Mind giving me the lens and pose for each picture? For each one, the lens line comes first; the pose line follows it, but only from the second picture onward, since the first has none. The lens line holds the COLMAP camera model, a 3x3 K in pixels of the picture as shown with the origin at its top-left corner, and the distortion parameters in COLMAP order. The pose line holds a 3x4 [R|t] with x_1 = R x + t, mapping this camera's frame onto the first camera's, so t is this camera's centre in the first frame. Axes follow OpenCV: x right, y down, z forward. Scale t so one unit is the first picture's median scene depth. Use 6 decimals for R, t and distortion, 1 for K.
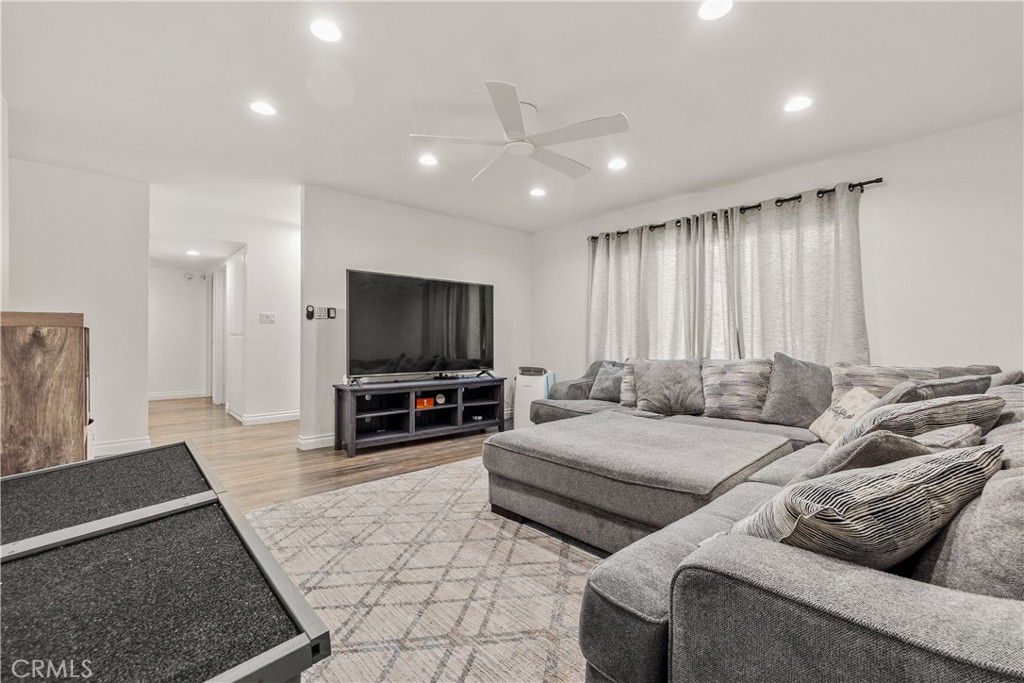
lens RADIAL K [[445.4, 0, 514.7], [0, 445.4, 335.5], [0, 0, 1]] dist [-0.001089, 0.001573]
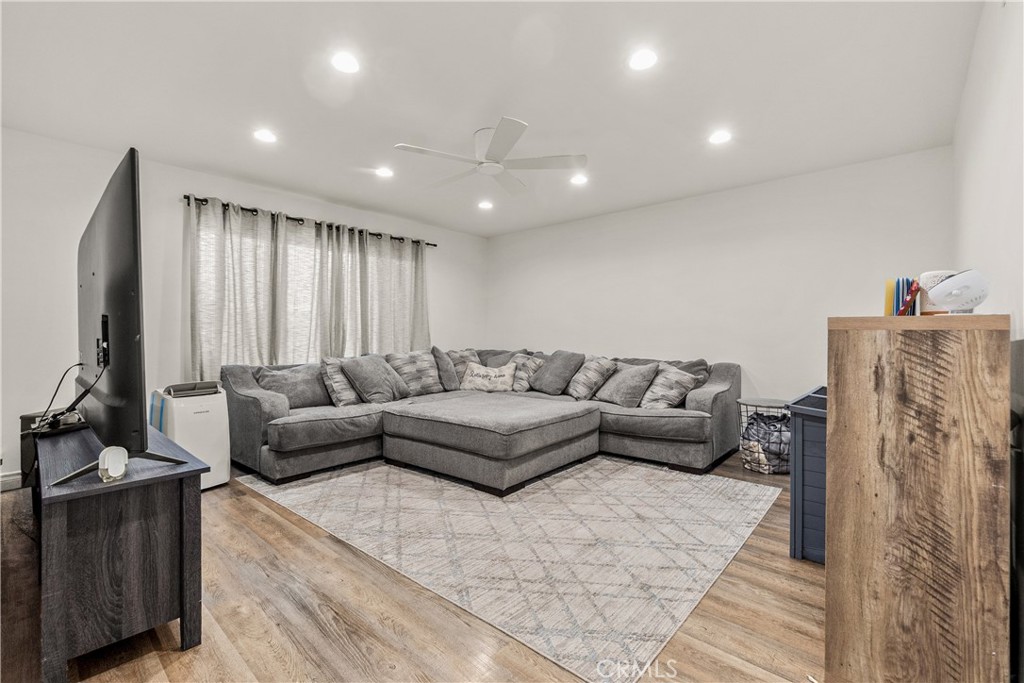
lens RADIAL K [[445.4, 0, 492.9], [0, 445.4, 336.4], [0, 0, 1]] dist [-0.001089, 0.001573]
pose [[-0.083946, -0.005711, 0.996454, -1.067595], [-0.005002, 0.999973, 0.005310, -0.003596], [-0.996458, -0.004538, -0.083973, 1.052677]]
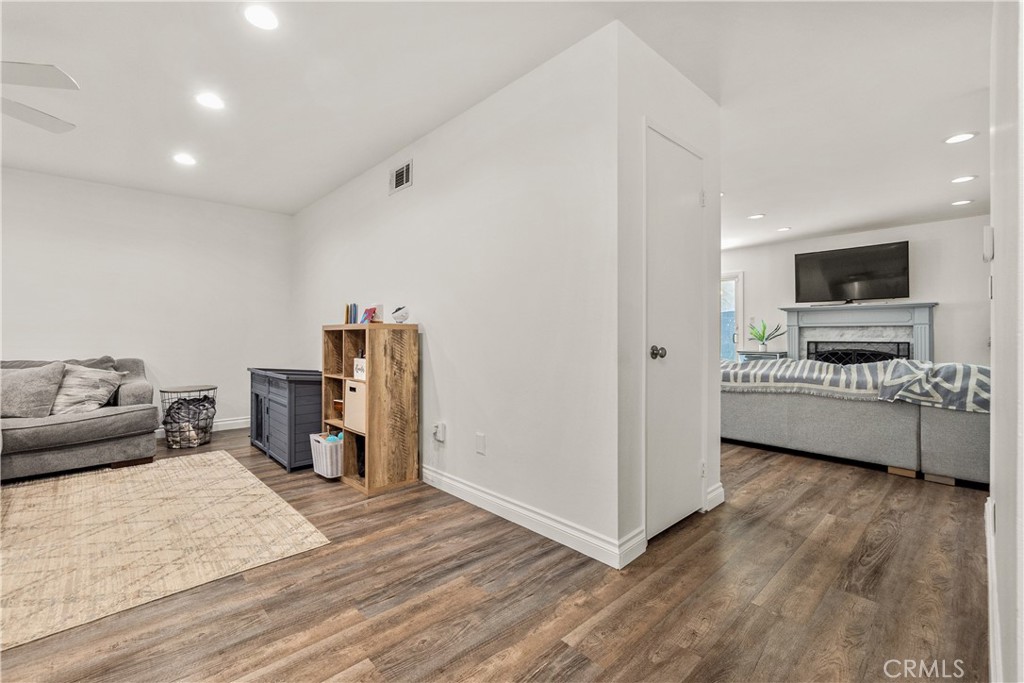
lens RADIAL K [[445.4, 0, 507.3], [0, 445.4, 336.1], [0, 0, 1]] dist [-0.001089, 0.001573]
pose [[-0.999952, -0.006316, -0.007435, -0.929249], [-0.006323, 0.999980, 0.000821, 0.003493], [0.007430, 0.000868, -0.999972, 1.671264]]
